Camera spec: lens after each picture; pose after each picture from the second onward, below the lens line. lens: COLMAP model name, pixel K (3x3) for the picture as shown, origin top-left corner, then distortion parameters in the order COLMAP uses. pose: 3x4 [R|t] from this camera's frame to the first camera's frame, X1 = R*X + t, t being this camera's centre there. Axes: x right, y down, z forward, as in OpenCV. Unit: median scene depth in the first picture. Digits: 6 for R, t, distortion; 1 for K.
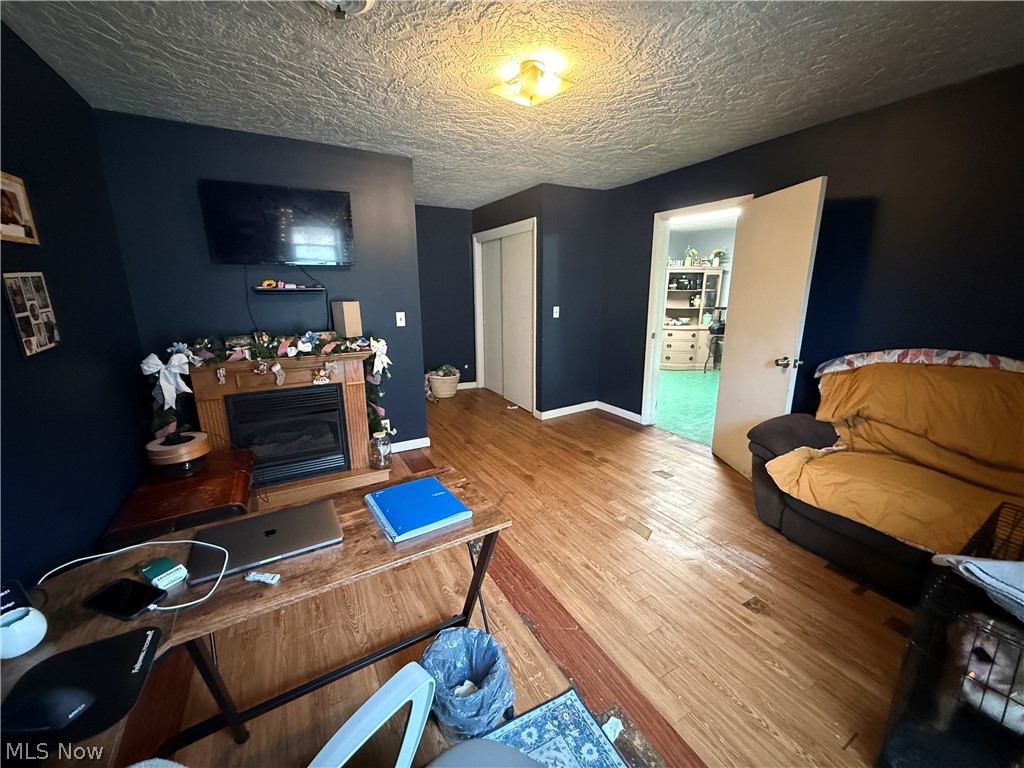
lens RADIAL K [[412.9, 0, 512.0], [0, 412.9, 383.2], [0, 0, 1]] dist [-0.000966, -0.000426]
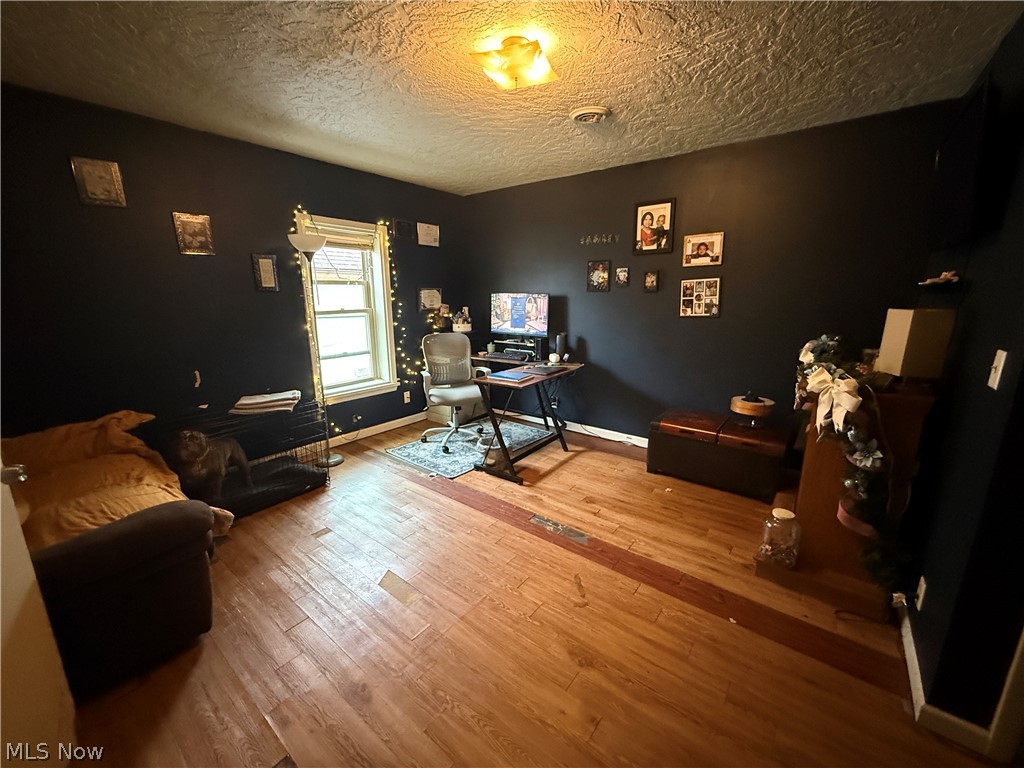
lens RADIAL K [[412.9, 0, 512.0], [0, 412.9, 383.2], [0, 0, 1]] dist [-0.000966, -0.000426]
pose [[-0.927529, 0.090803, -0.362553, 0.410428], [-0.074833, 0.905278, 0.418176, -0.427258], [0.366183, 0.415002, -0.832877, 1.878362]]
